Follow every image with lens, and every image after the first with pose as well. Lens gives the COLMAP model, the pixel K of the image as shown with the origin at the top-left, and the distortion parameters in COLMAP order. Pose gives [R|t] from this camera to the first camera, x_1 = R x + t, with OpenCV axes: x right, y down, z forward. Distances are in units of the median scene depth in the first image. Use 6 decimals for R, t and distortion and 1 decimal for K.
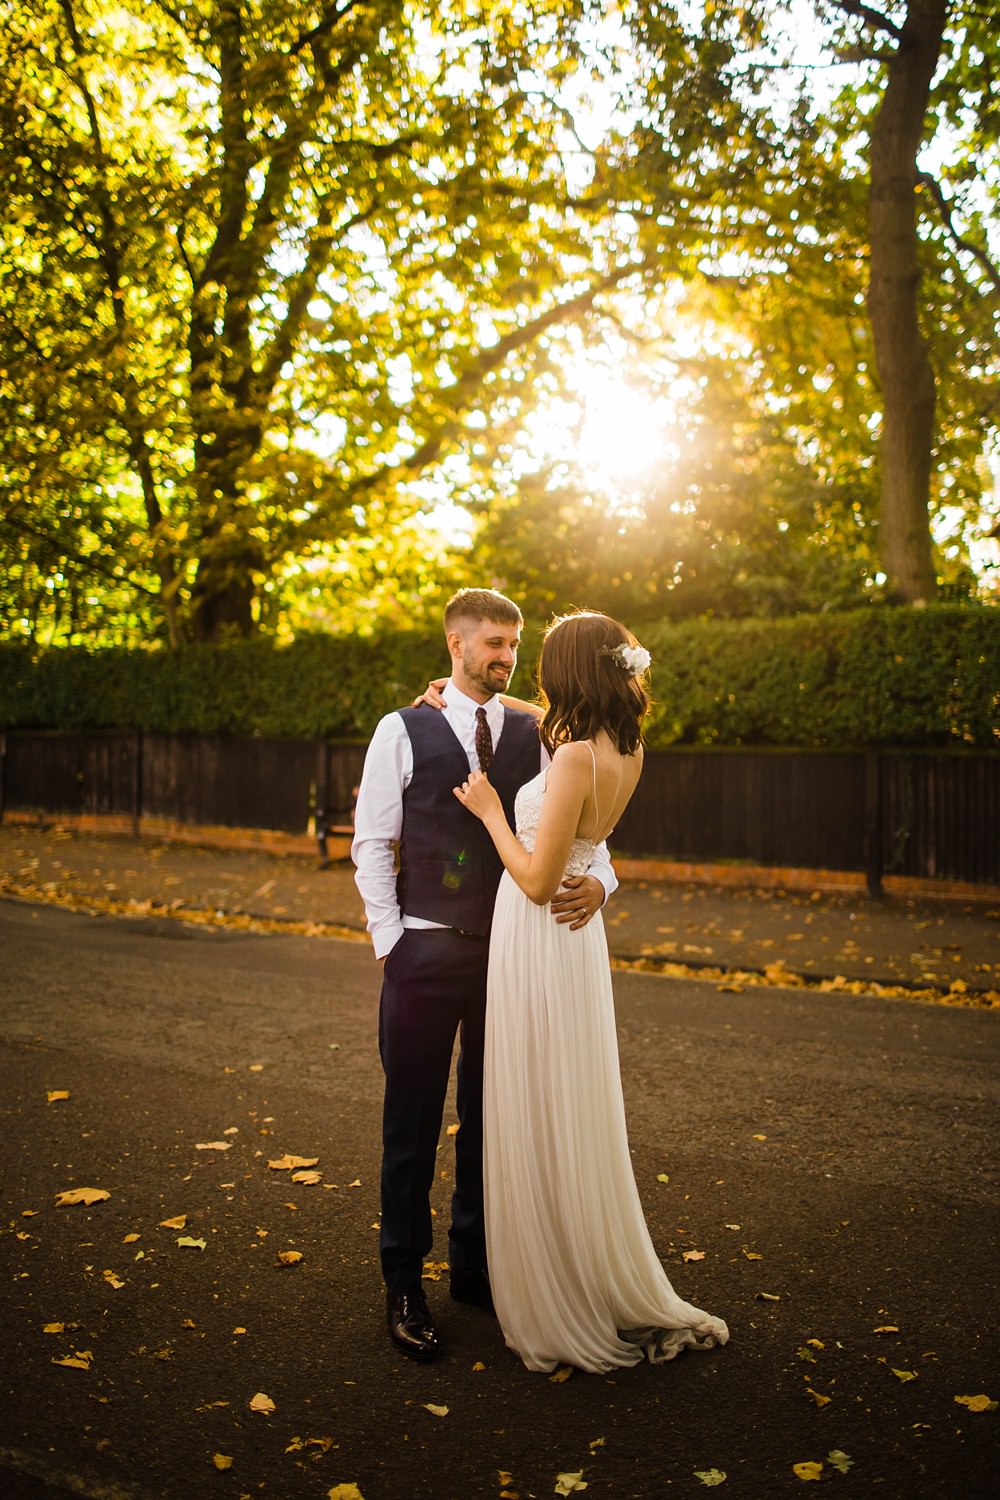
lens RADIAL K [[1329.7, 0, 499.0], [0, 1329.7, 752.2], [0, 0, 1]] dist [-0.016941, 0.000833]
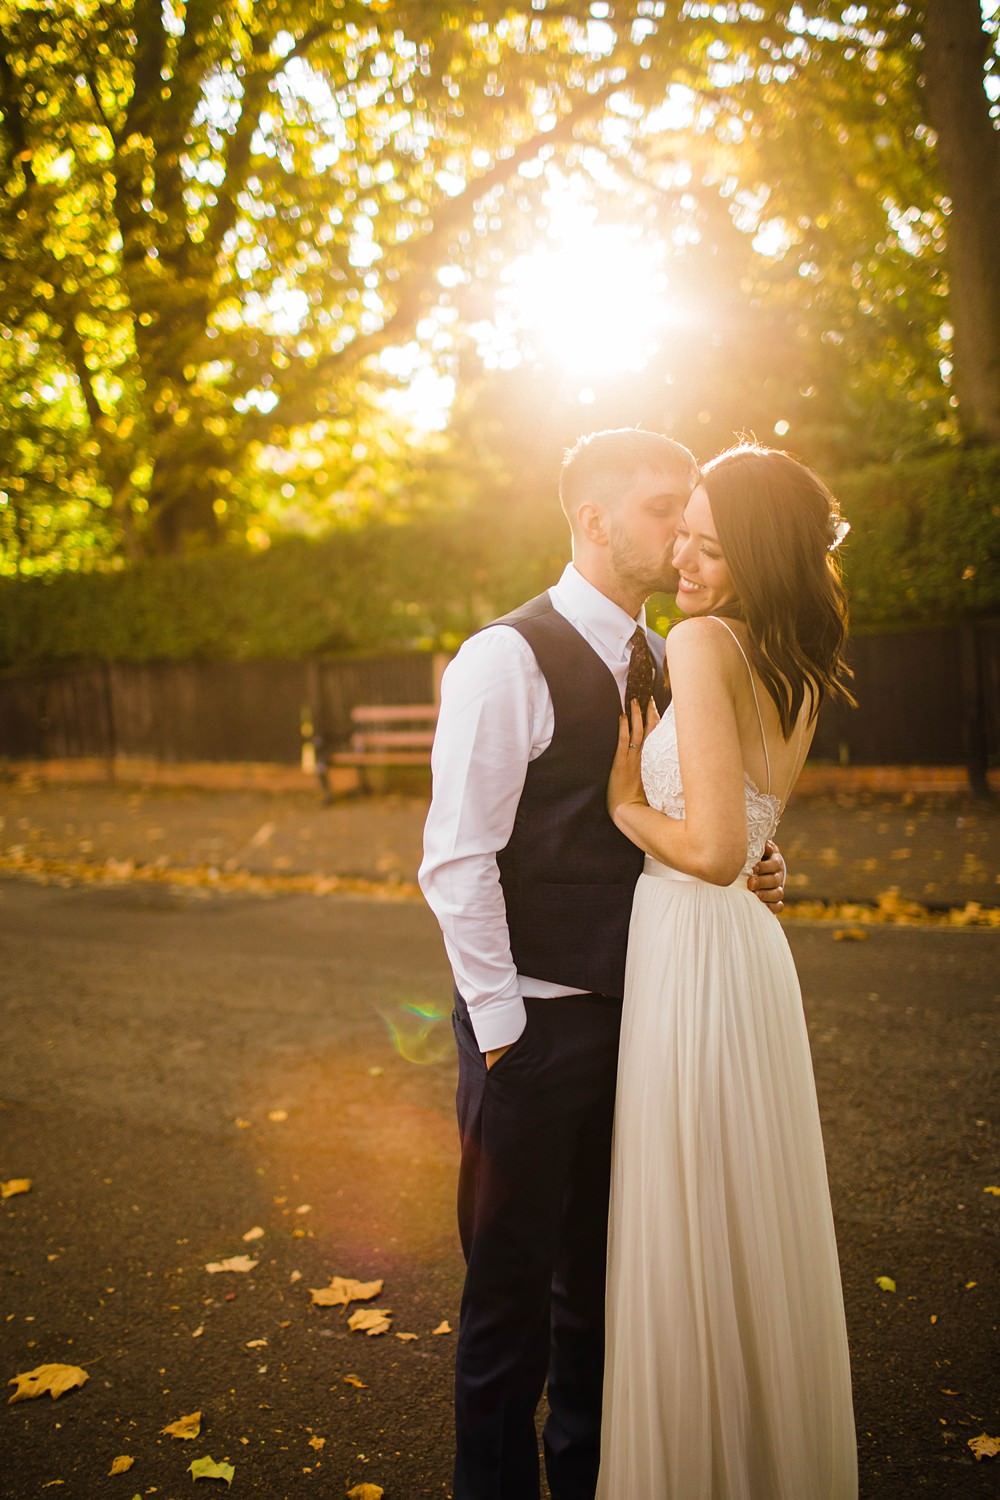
lens RADIAL K [[1329.7, 0, 499.0], [0, 1329.7, 752.2], [0, 0, 1]] dist [-0.016941, 0.000833]
pose [[0.996774, -0.079916, 0.007429, -0.022291], [0.079050, 0.993539, 0.081437, -0.009412], [-0.013889, -0.080587, 0.996651, 0.125620]]
